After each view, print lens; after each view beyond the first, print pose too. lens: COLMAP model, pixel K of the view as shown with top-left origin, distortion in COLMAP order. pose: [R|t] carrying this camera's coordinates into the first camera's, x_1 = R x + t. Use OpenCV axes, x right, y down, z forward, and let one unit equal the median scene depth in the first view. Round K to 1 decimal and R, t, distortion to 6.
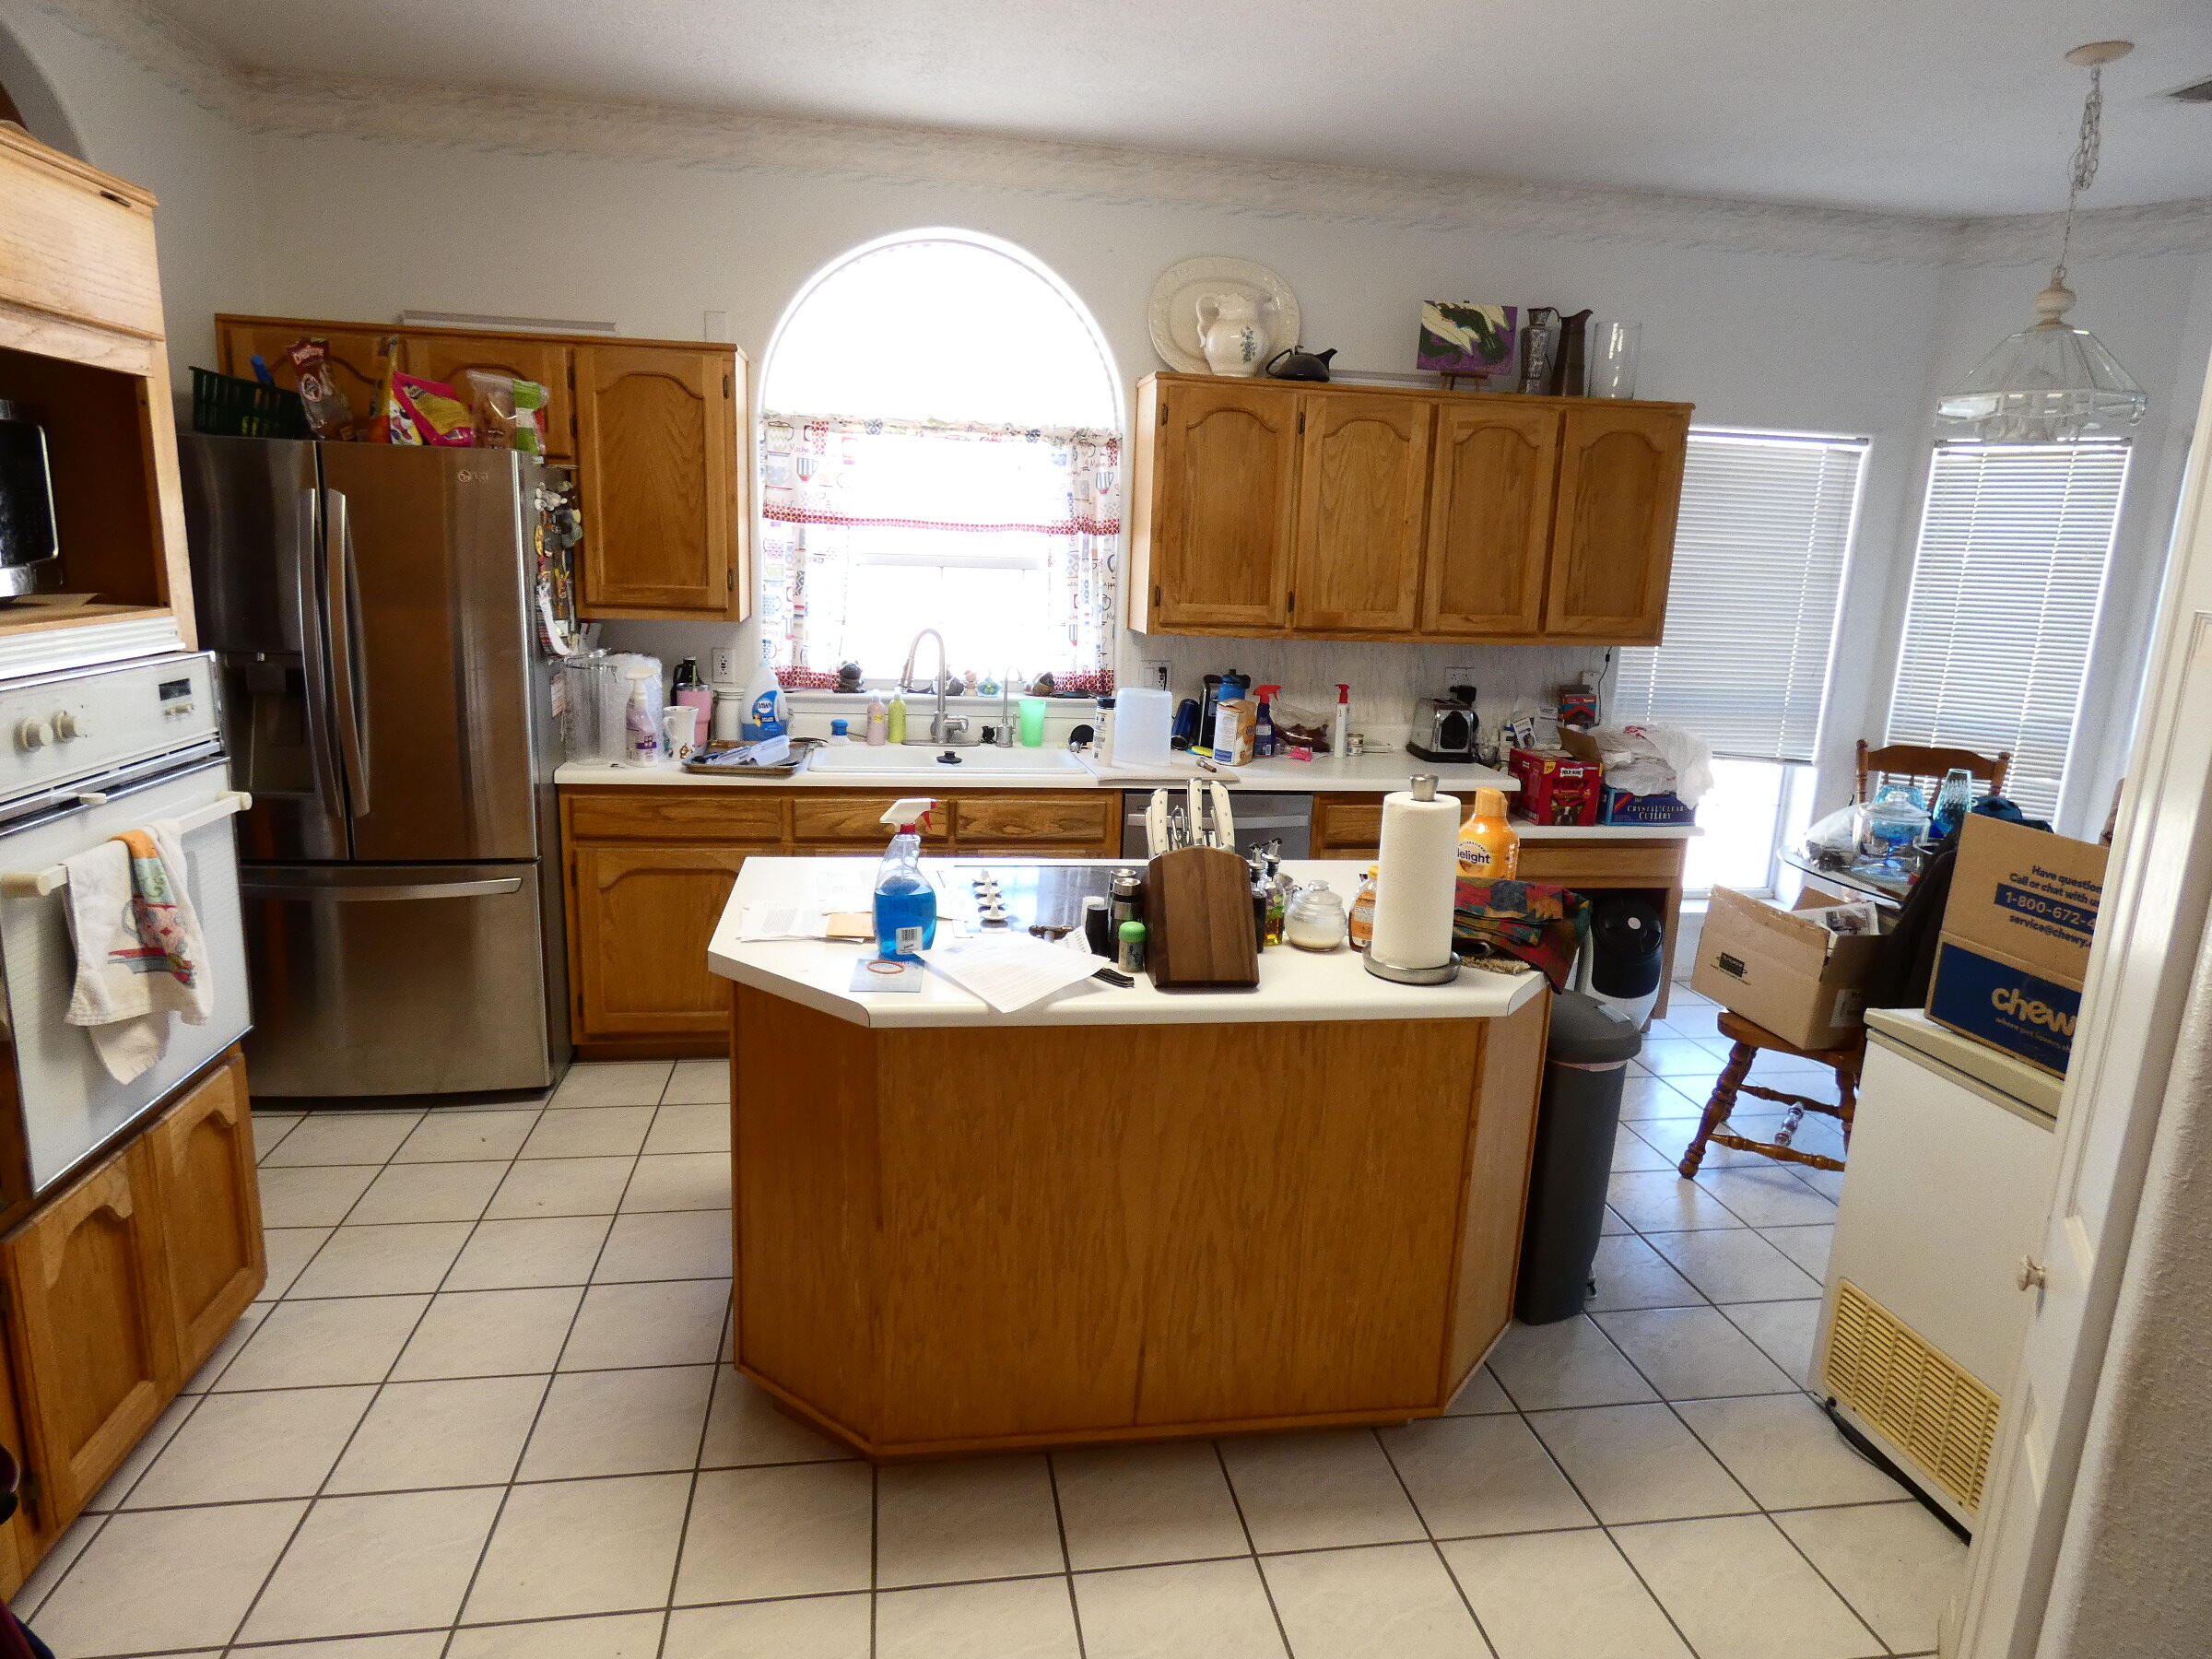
lens RADIAL K [[1324.2, 0, 1106.0], [0, 1324.2, 829.5], [0, 0, 1]] dist [-0.004425, 0.001069]
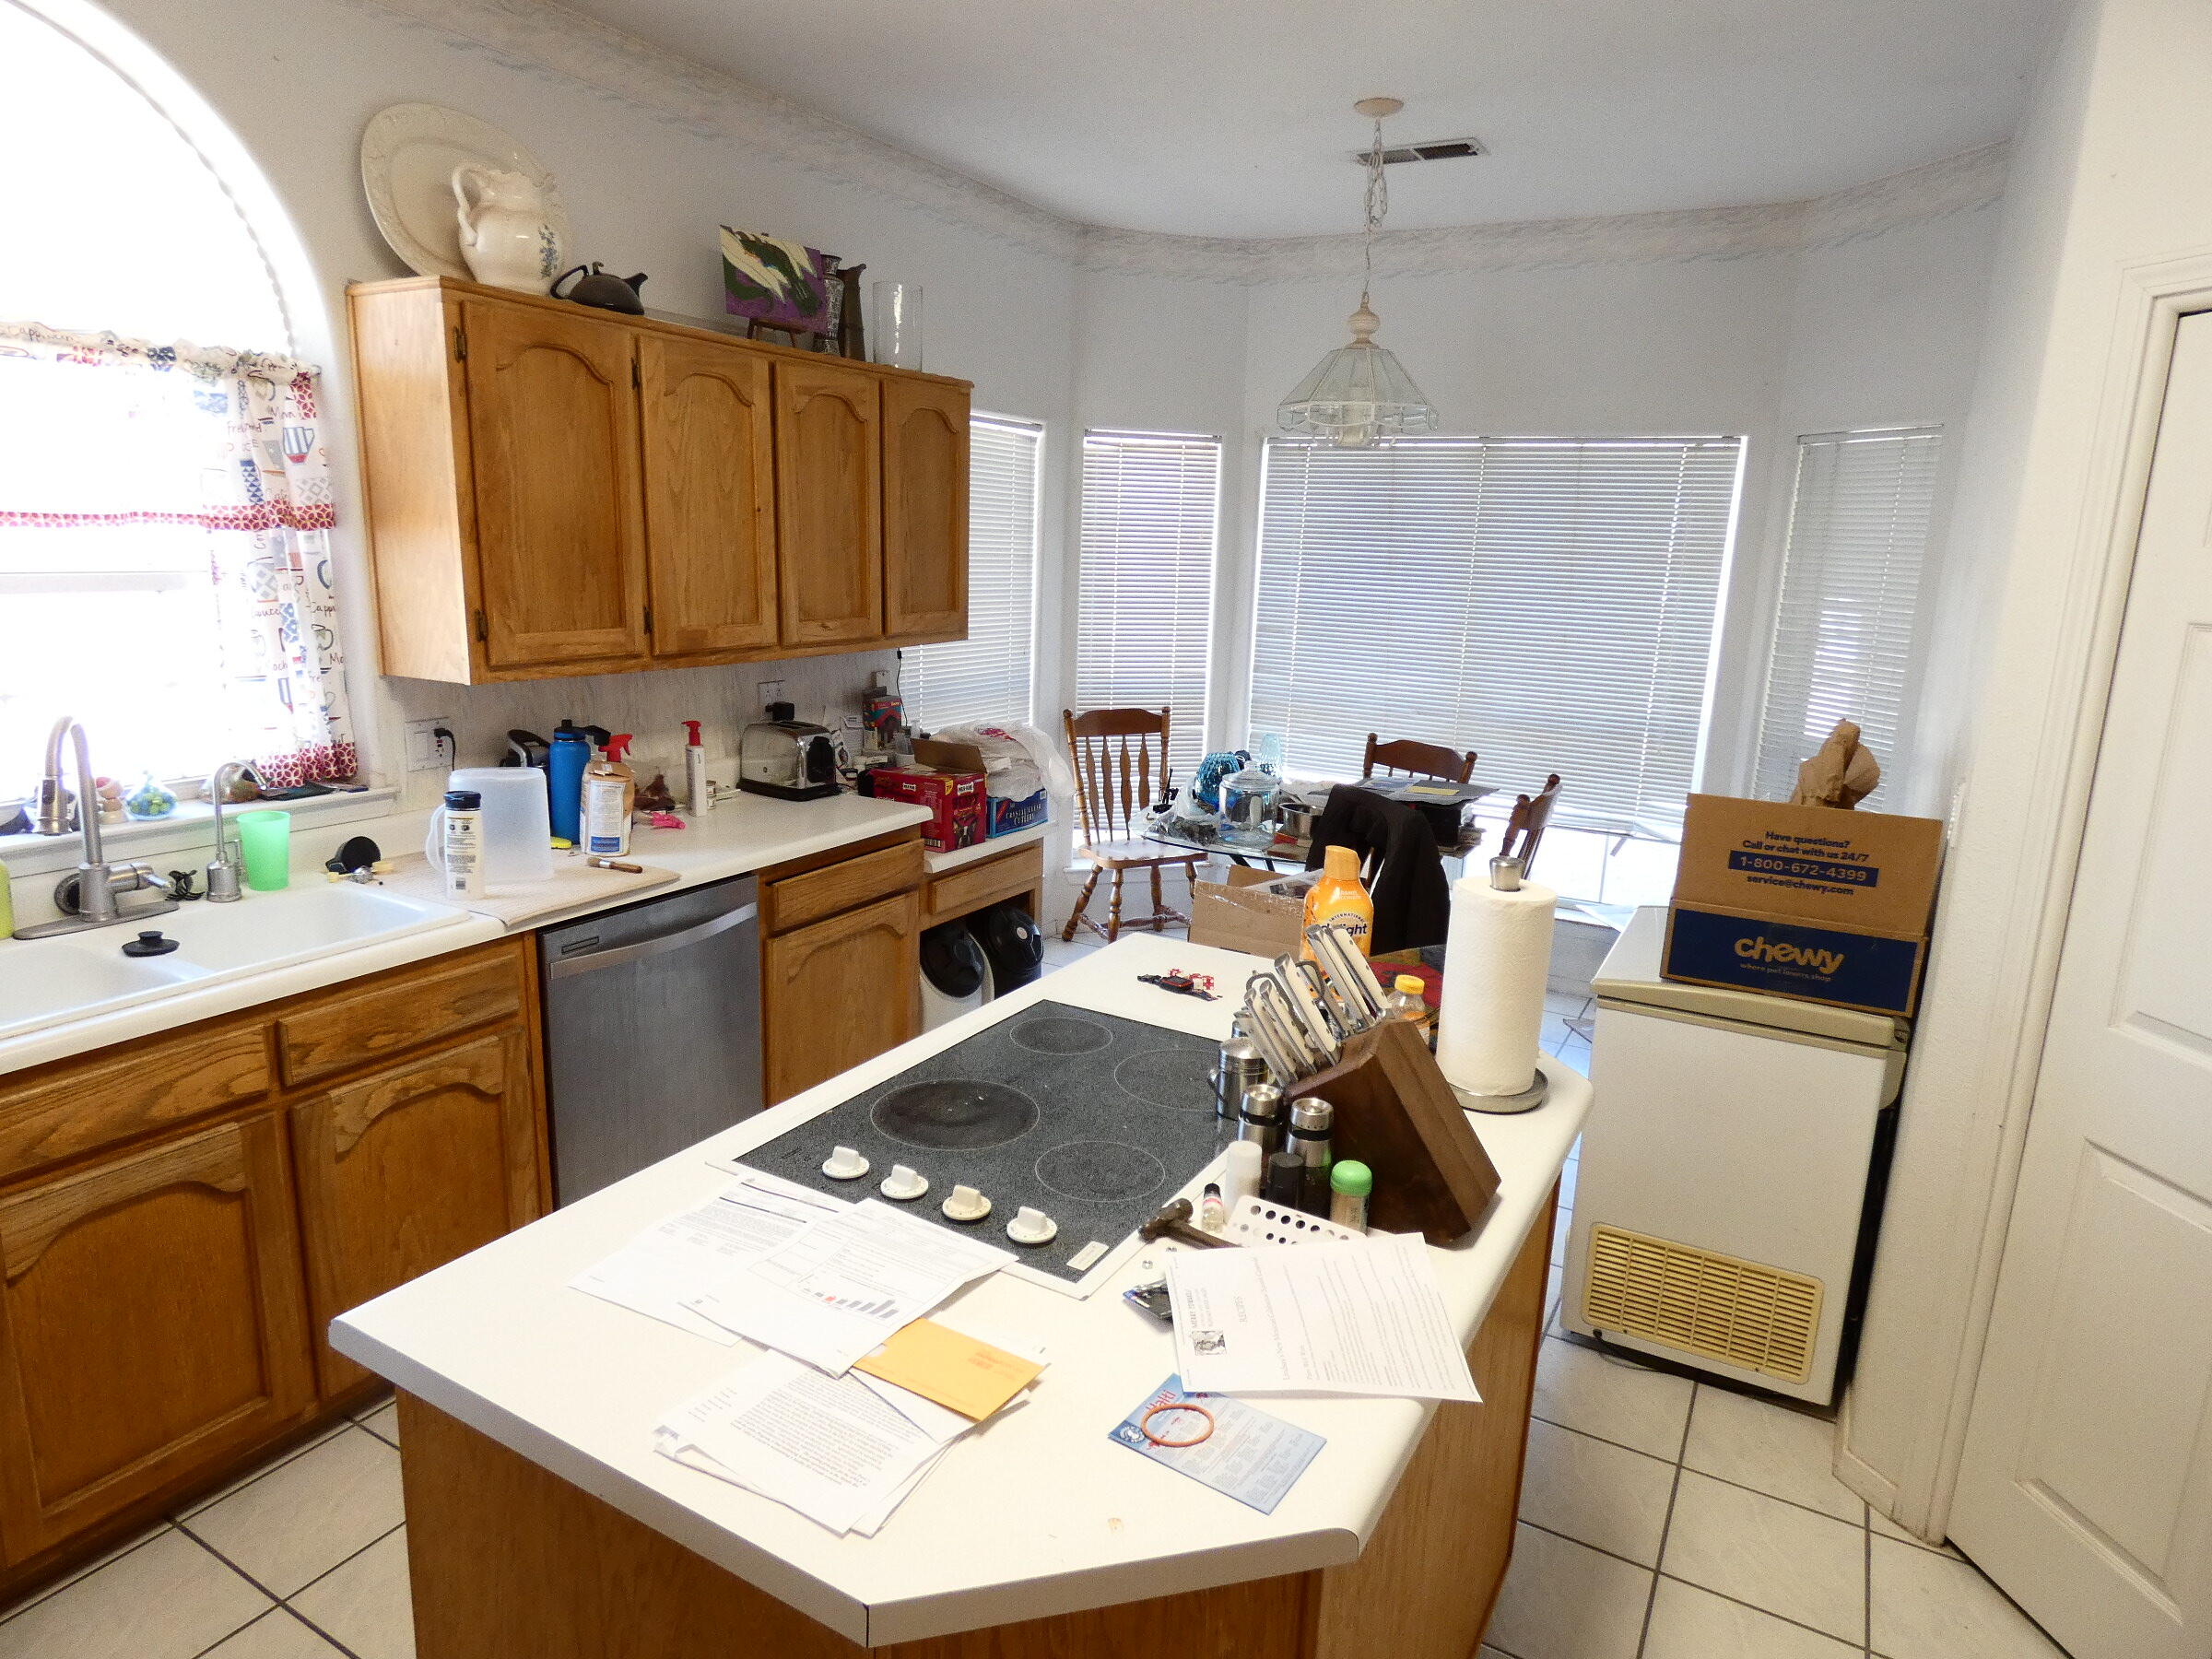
lens RADIAL K [[1323.1, 0, 1106.0], [0, 1323.1, 829.5], [0, 0, 1]] dist [-0.006796, -0.001373]
pose [[0.628885, -0.183963, 0.755421, -0.272402], [0.159593, 0.981459, 0.106147, -0.095158], [-0.760943, 0.053806, 0.646584, 0.340900]]
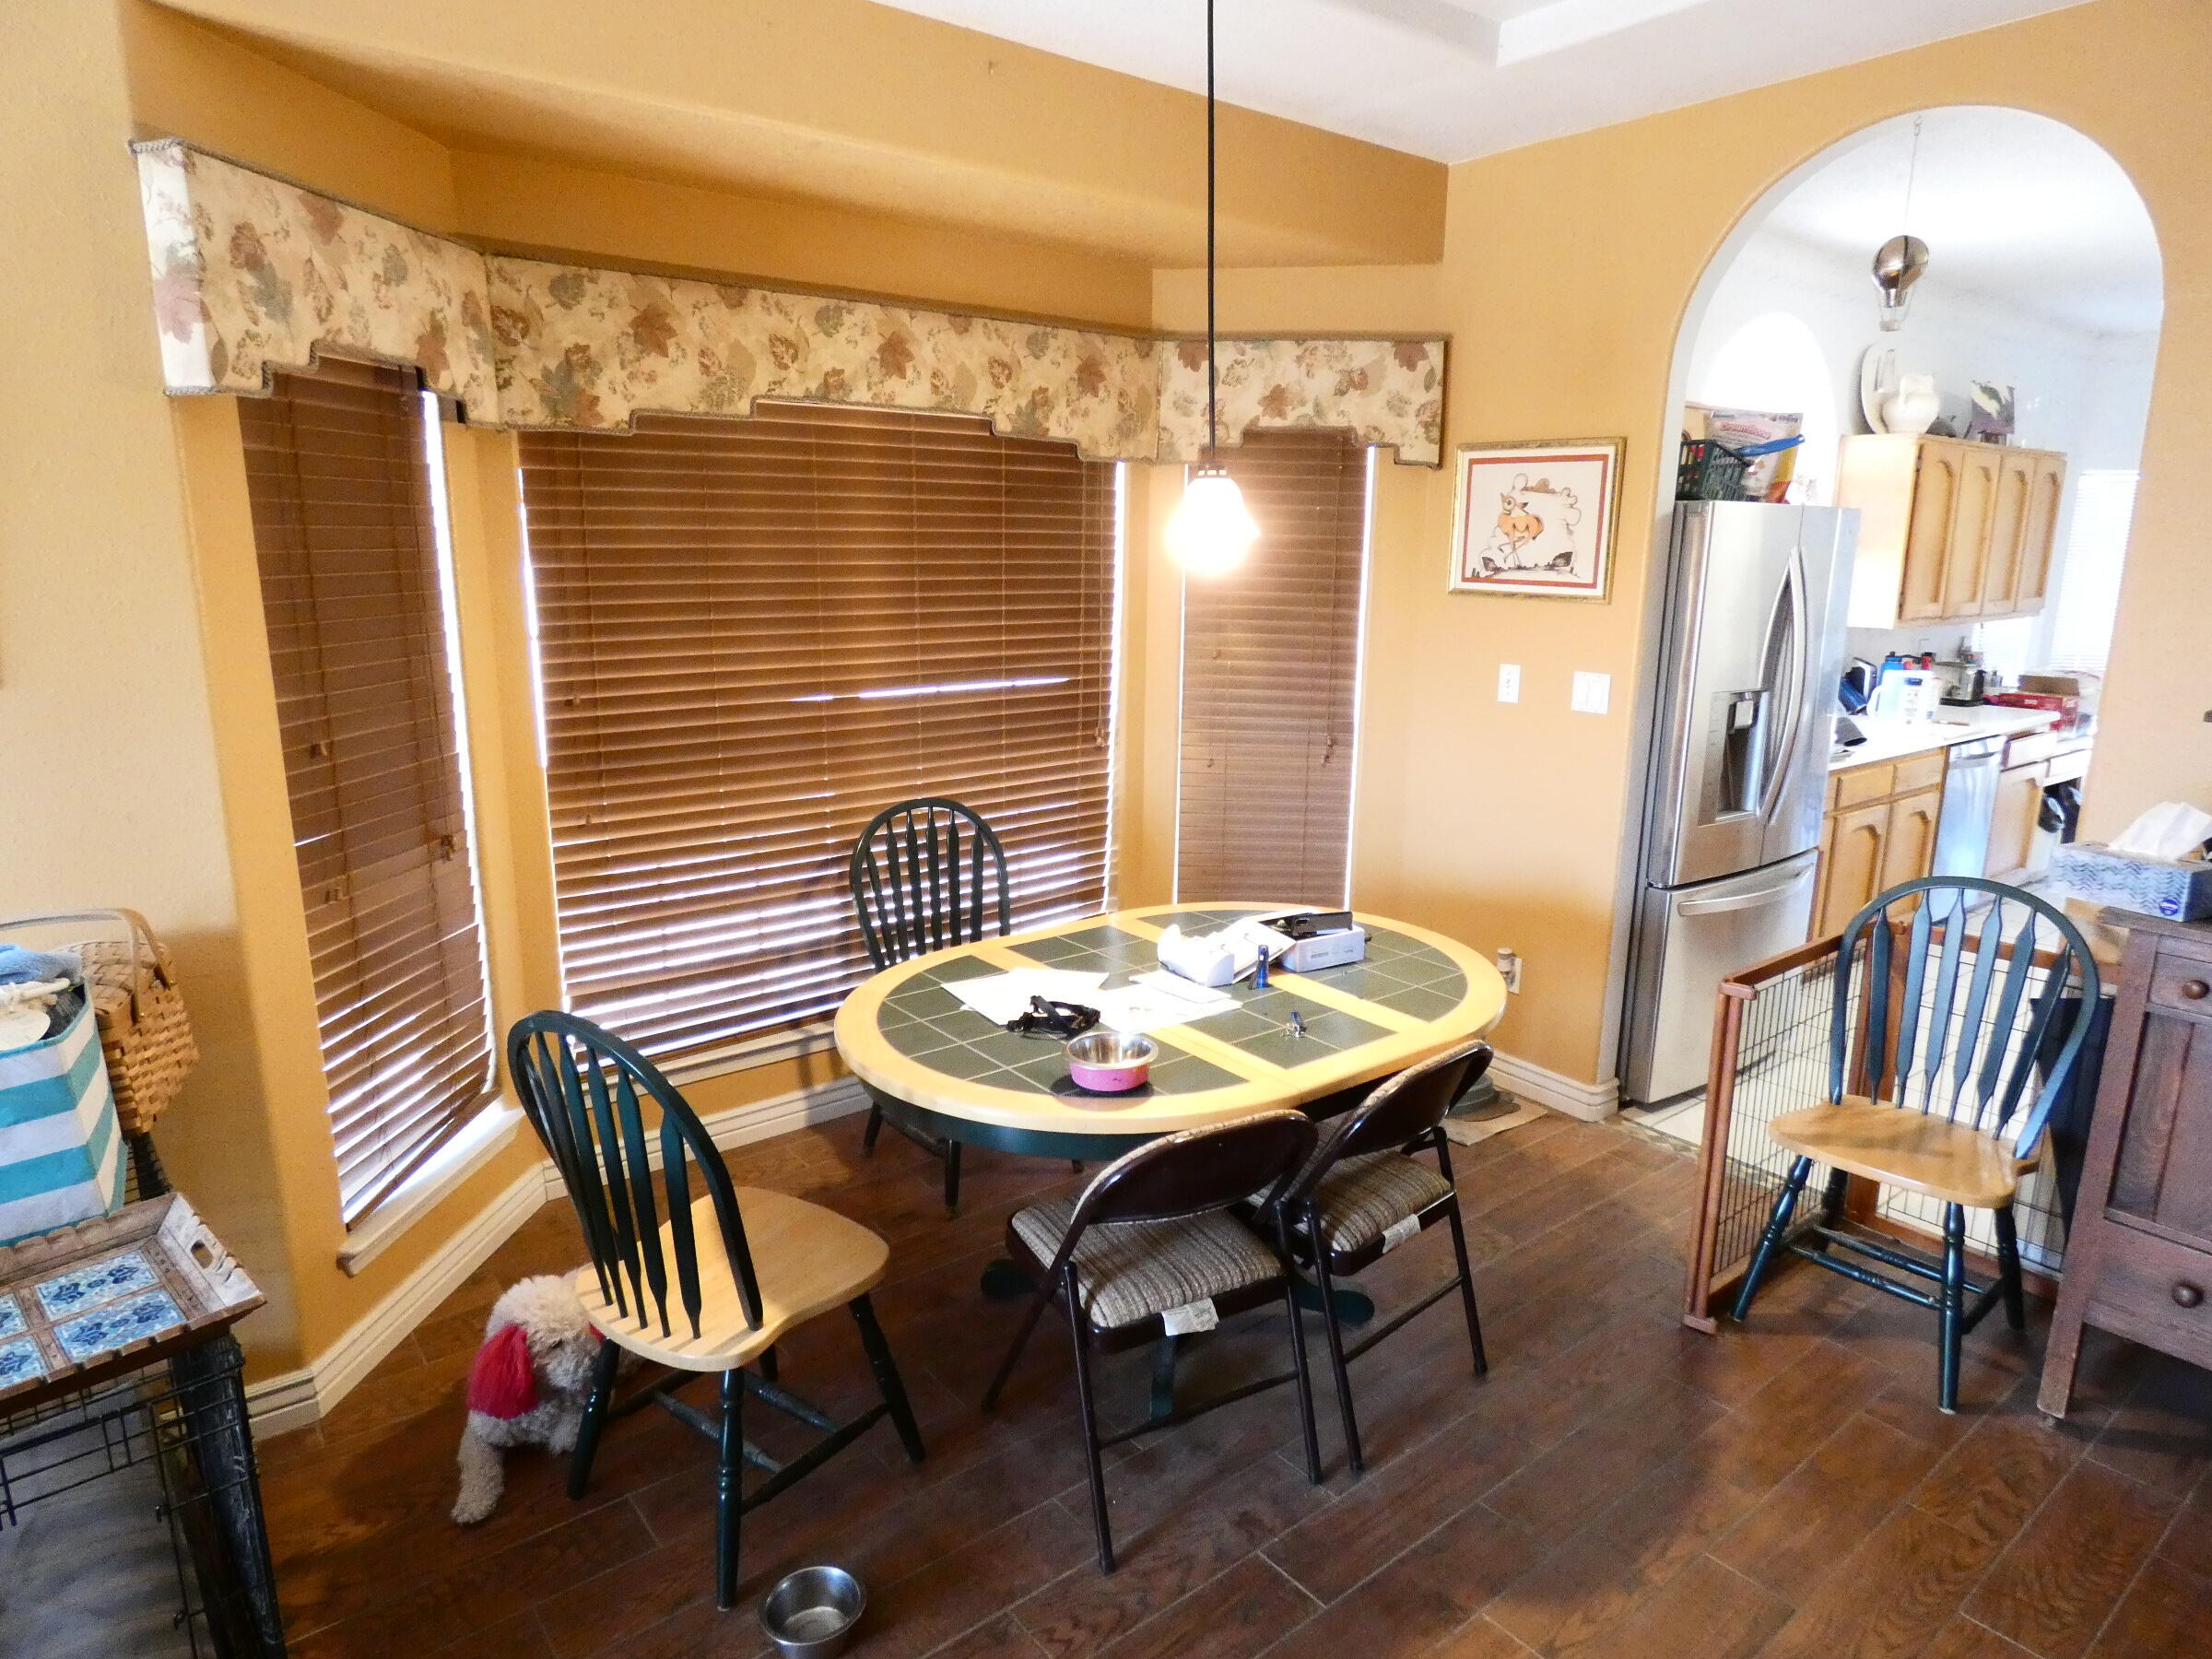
lens RADIAL K [[1323.1, 0, 1106.0], [0, 1323.1, 829.5], [0, 0, 1]] dist [-0.006796, -0.001373]
pose [[0.876788, -0.136396, 0.461127, -1.286164], [0.129185, 0.990490, 0.047343, -0.111468], [-0.463199, 0.018061, 0.886070, 0.190334]]
